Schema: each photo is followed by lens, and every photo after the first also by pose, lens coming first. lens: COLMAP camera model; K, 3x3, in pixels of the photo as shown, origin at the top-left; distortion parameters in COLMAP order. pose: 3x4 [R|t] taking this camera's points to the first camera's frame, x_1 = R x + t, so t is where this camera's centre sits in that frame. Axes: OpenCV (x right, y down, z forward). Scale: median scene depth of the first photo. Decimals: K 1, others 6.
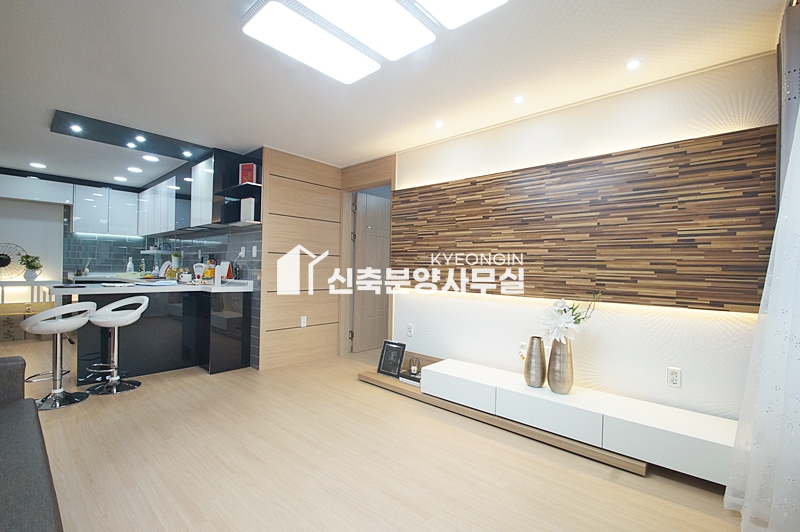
lens RADIAL K [[359.0, 0, 400.0], [0, 359.0, 266.0], [0, 0, 1]] dist [-0.001277, -0.000260]
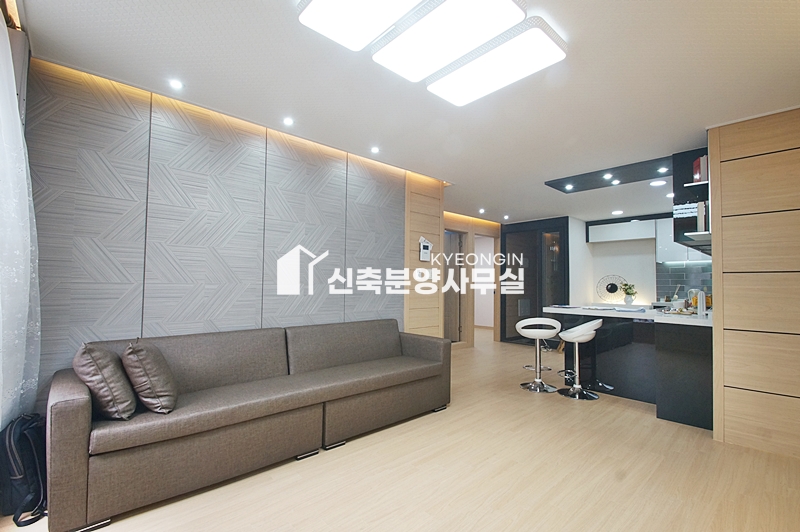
lens RADIAL K [[361.5, 0, 400.0], [0, 361.5, 266.0], [0, 0, 1]] dist [0.000621, 0.000132]
pose [[-0.096159, -0.070887, -0.992839, 0.443167], [-0.007163, 0.997484, -0.070525, 0.004278], [0.995340, 0.000331, -0.096425, 0.493563]]
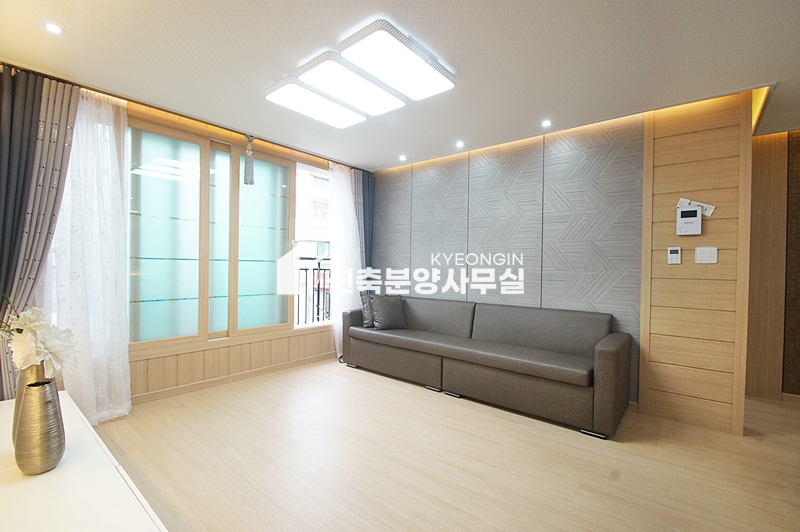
lens RADIAL K [[349.1, 0, 401.8], [0, 349.1, 274.0], [0, 0, 1]] dist [-0.001540, -0.000324]
pose [[-0.998237, -0.044494, -0.039292, -0.121114], [-0.044742, 0.998984, 0.005476, 0.007992], [0.039008, 0.007225, -0.999213, 1.181775]]
